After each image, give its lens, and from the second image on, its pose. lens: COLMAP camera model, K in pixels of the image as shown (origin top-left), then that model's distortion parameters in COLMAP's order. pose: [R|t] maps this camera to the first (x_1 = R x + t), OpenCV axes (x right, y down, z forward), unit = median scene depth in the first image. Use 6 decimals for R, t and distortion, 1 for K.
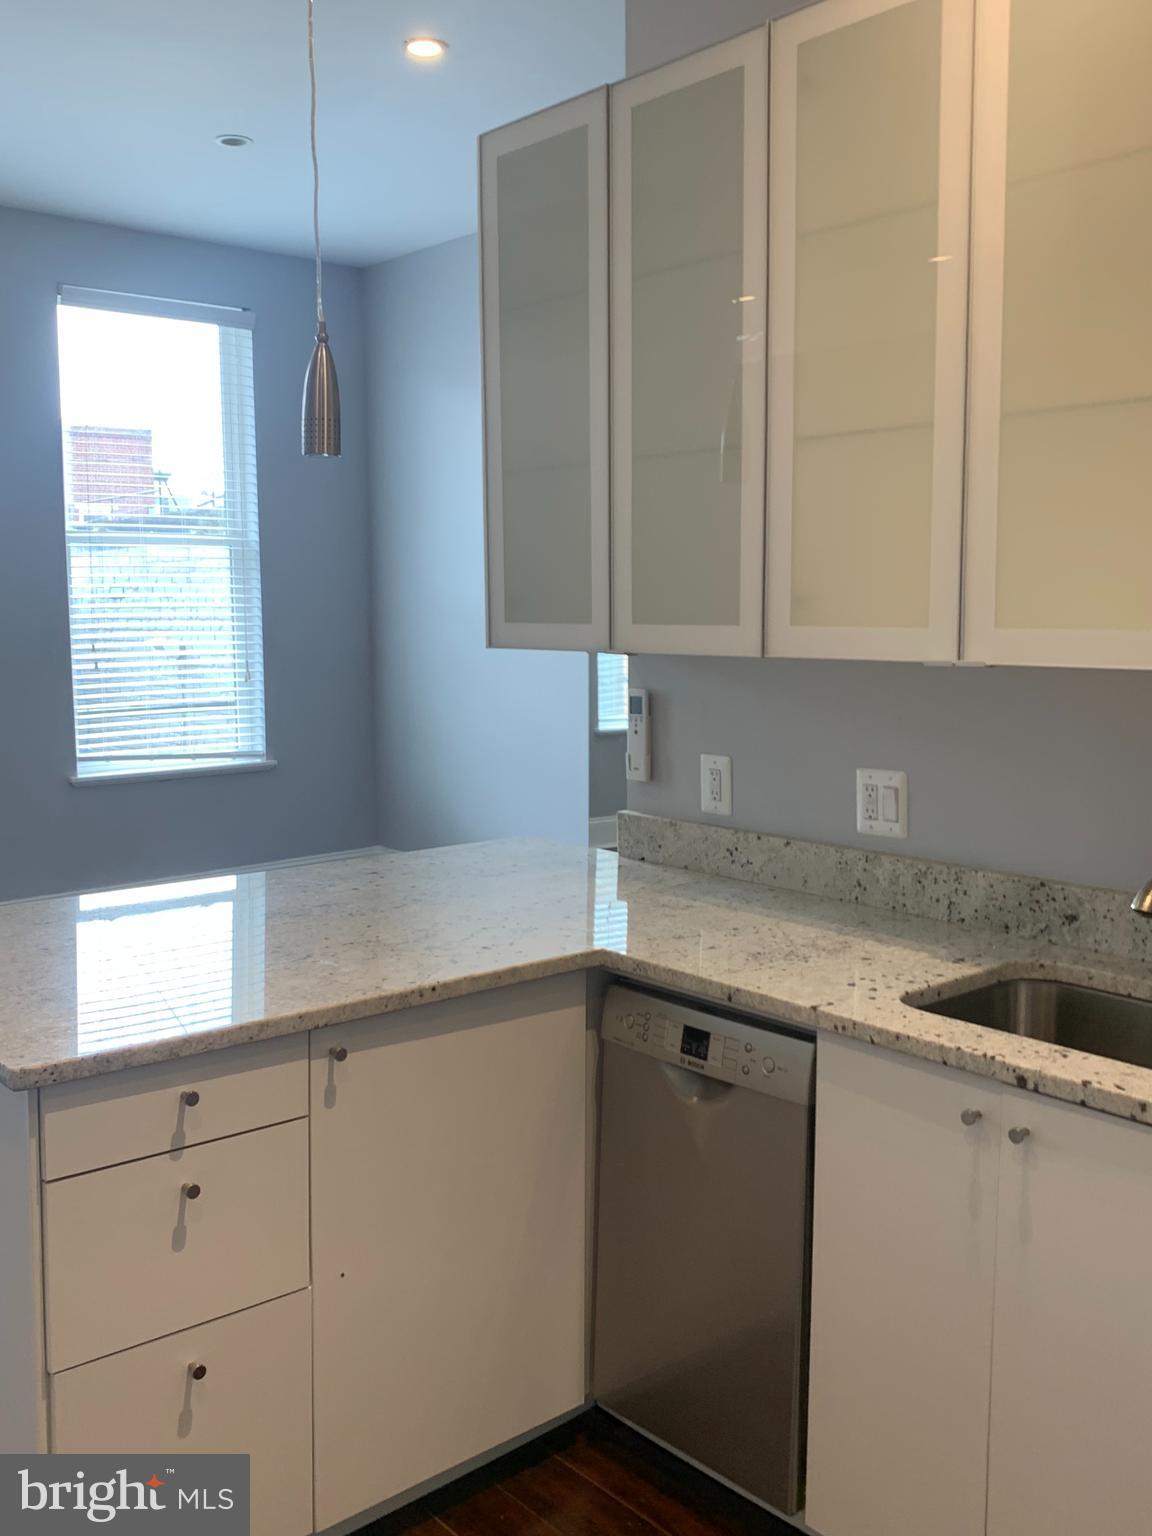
lens RADIAL K [[1526.7, 0, 583.4], [0, 1526.7, 734.0], [0, 0, 1]] dist [0.246734, -0.590366]
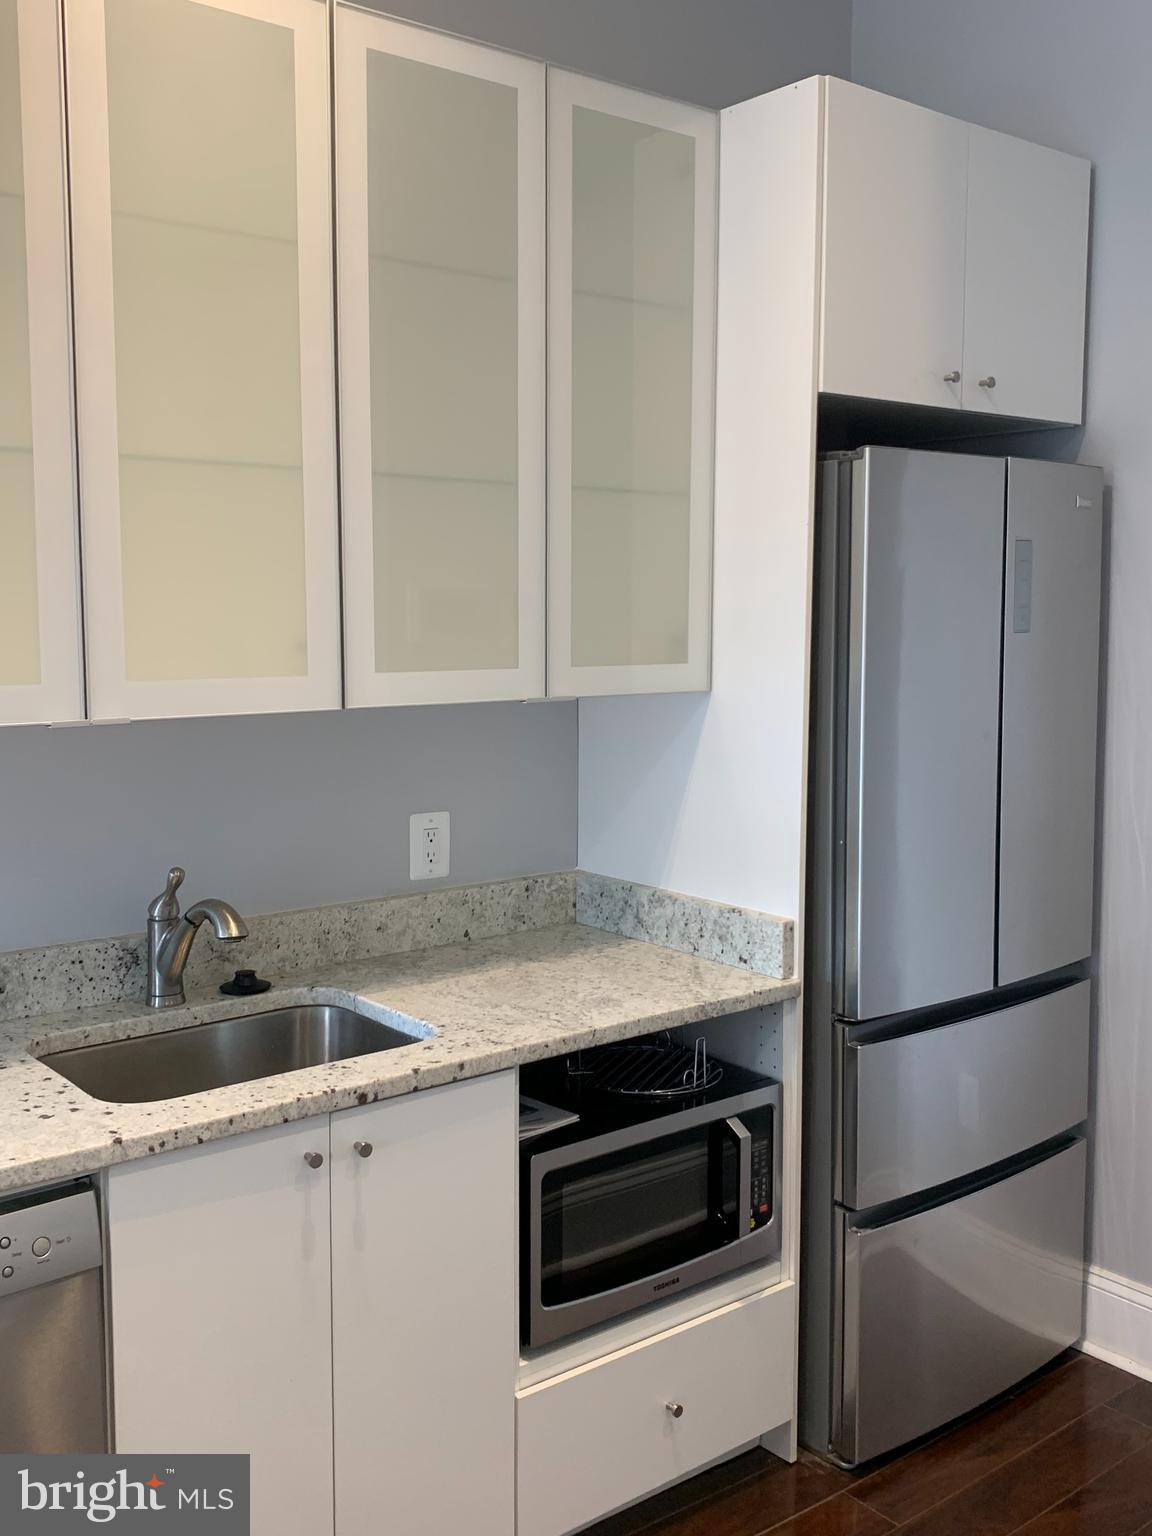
lens RADIAL K [[1458.7, 0, 554.1], [0, 1458.7, 752.0], [0, 0, 1]] dist [0.171827, -0.532320]
pose [[0.048755, -0.089960, 0.994751, -0.585813], [0.104049, 0.990974, 0.084519, -0.068711], [-0.993376, 0.099382, 0.057676, 0.679504]]
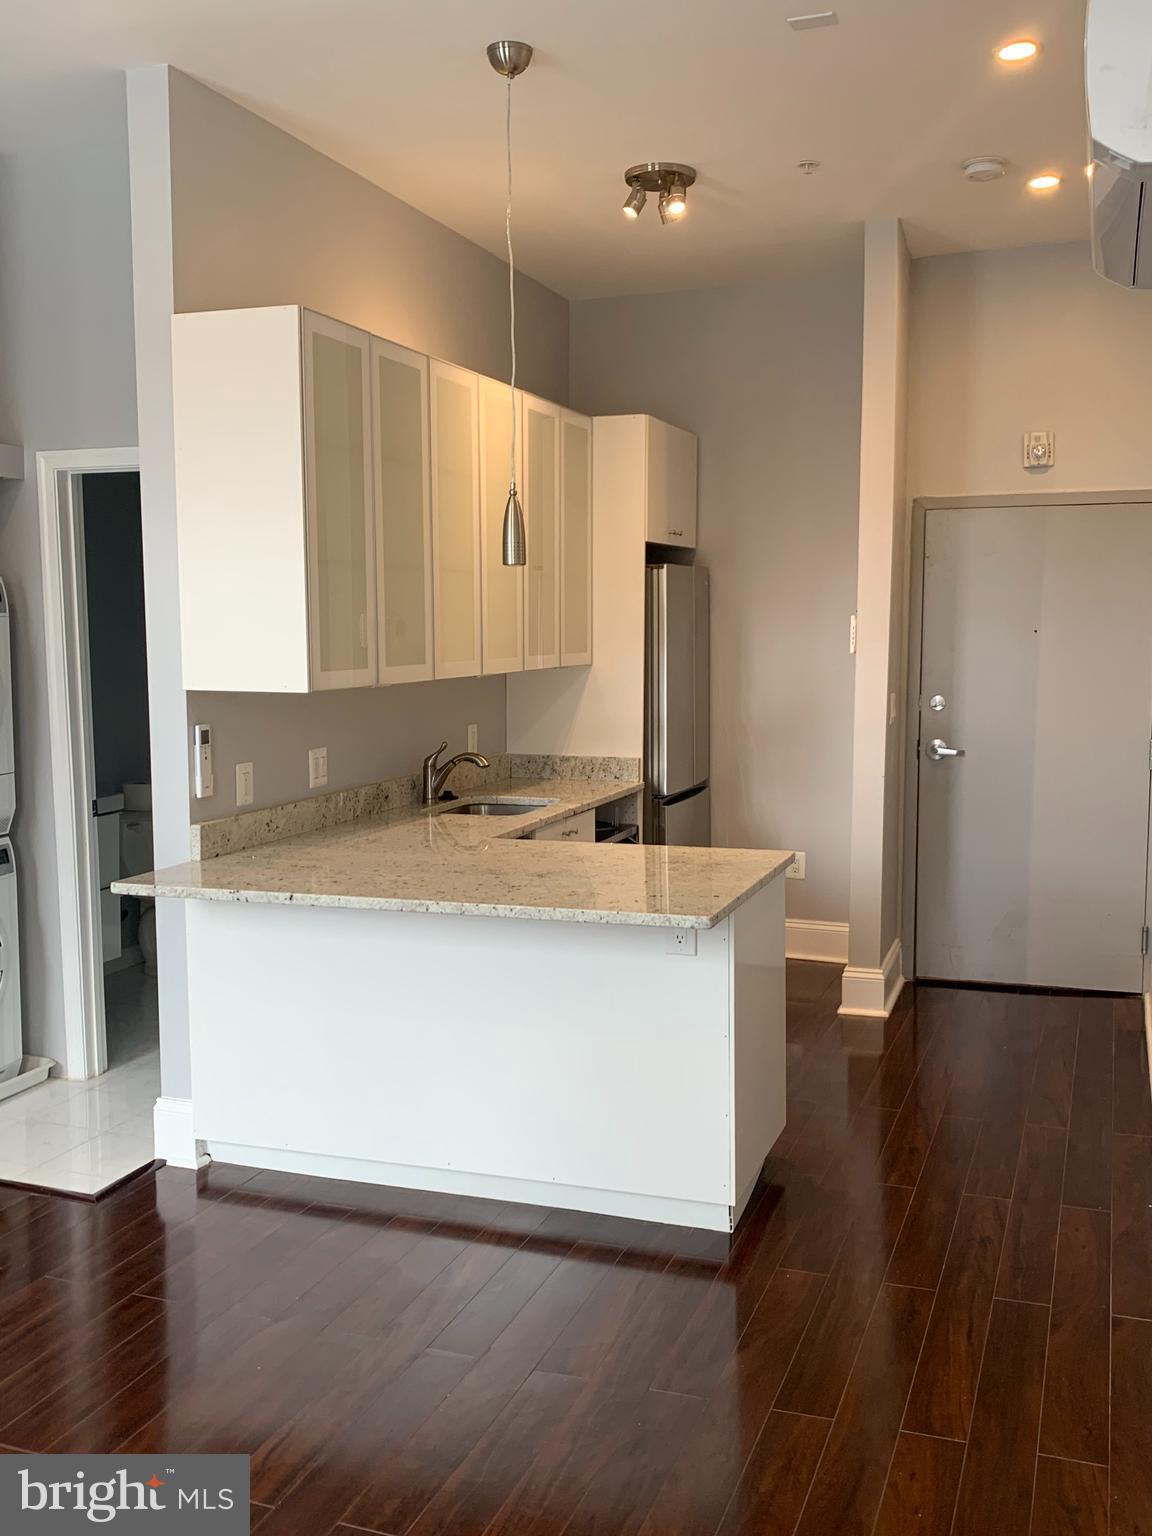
lens RADIAL K [[1458.3, 0, 609.9], [0, 1458.3, 763.8], [0, 0, 1]] dist [0.185510, -0.664979]
pose [[-0.500814, -0.077066, 0.862118, -1.740059], [0.095988, 0.984940, 0.143806, -0.205902], [-0.860216, 0.154772, -0.485874, 1.904916]]
